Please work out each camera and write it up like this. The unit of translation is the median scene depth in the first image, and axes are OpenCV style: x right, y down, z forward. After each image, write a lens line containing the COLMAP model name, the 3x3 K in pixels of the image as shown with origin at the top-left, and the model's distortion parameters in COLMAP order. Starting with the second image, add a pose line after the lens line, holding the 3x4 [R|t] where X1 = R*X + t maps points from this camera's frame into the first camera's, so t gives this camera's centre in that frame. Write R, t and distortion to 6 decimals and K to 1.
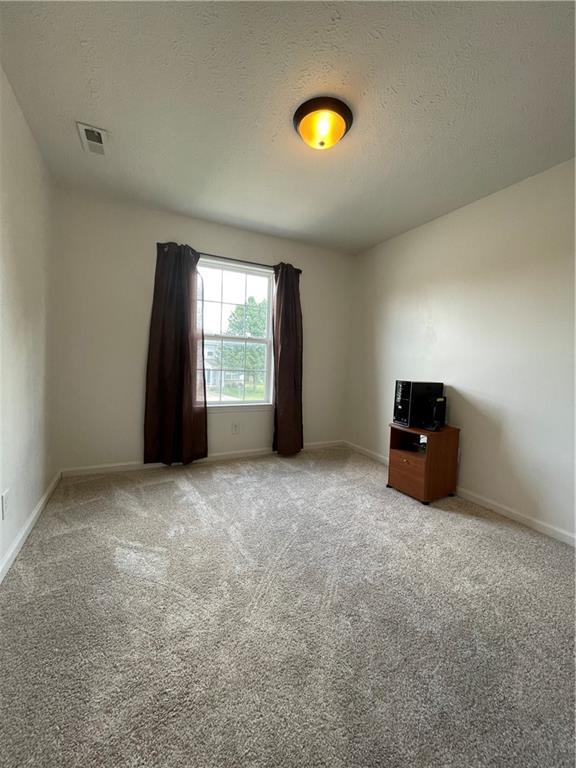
lens RADIAL K [[311.1, 0, 289.2], [0, 311.1, 382.1], [0, 0, 1]] dist [0.002539, 0.000115]
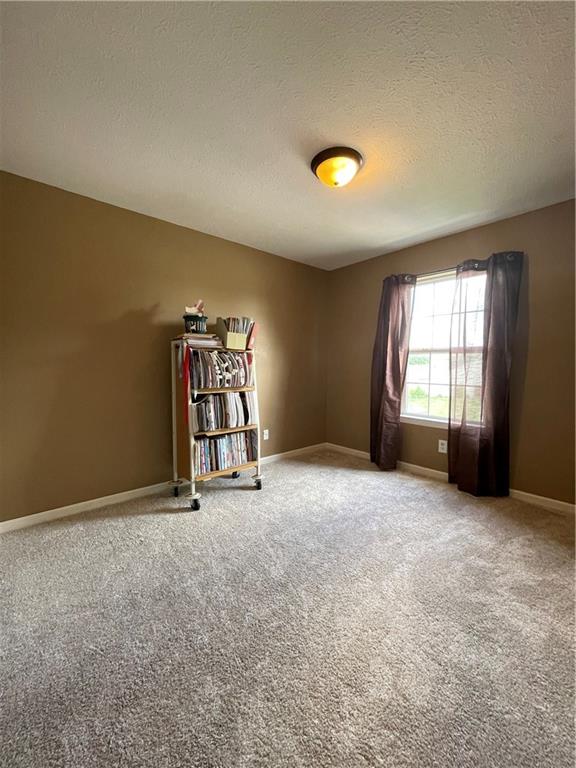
lens RADIAL K [[311.1, 0, 289.2], [0, 311.1, 382.1], [0, 0, 1]] dist [0.002539, 0.000115]
pose [[0.266928, 0.022341, -0.963457, 0.635633], [-0.067294, 0.997723, 0.004491, -0.019781], [0.961364, 0.063636, 0.267824, 0.316140]]
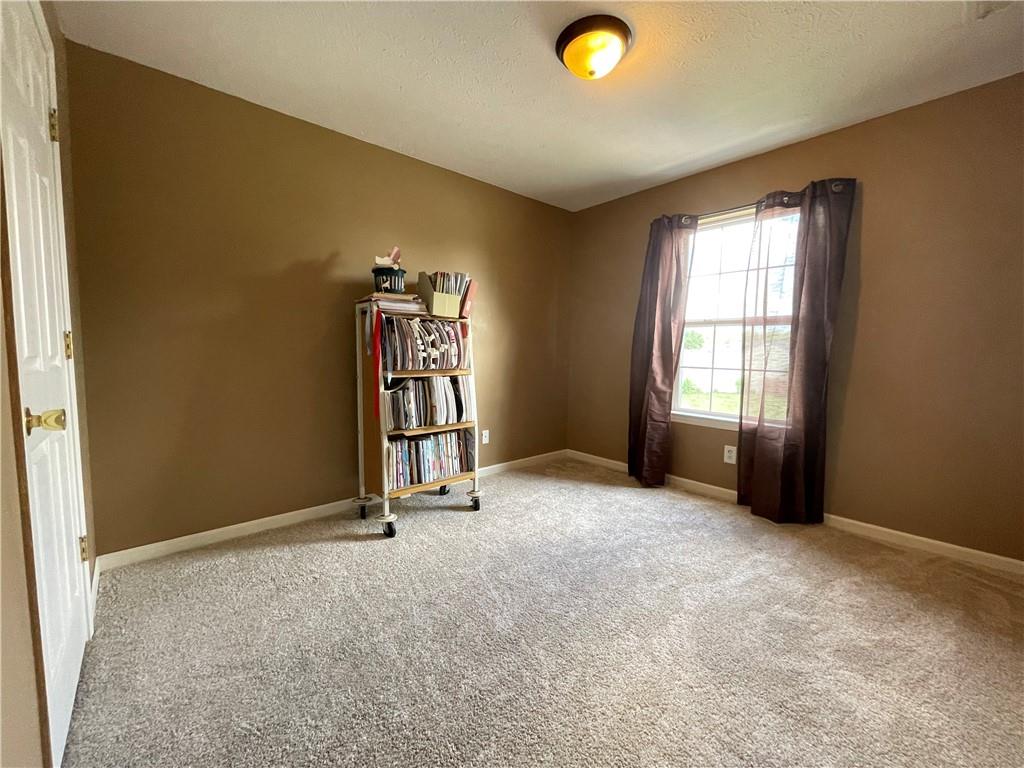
lens RADIAL K [[414.8, 0, 509.5], [0, 414.8, 384.8], [0, 0, 1]] dist [0.002539, 0.000115]
pose [[0.258423, 0.054730, -0.964480, 0.598908], [-0.075514, 0.996483, 0.036313, -0.000904], [0.963076, 0.063448, 0.261648, 0.314743]]
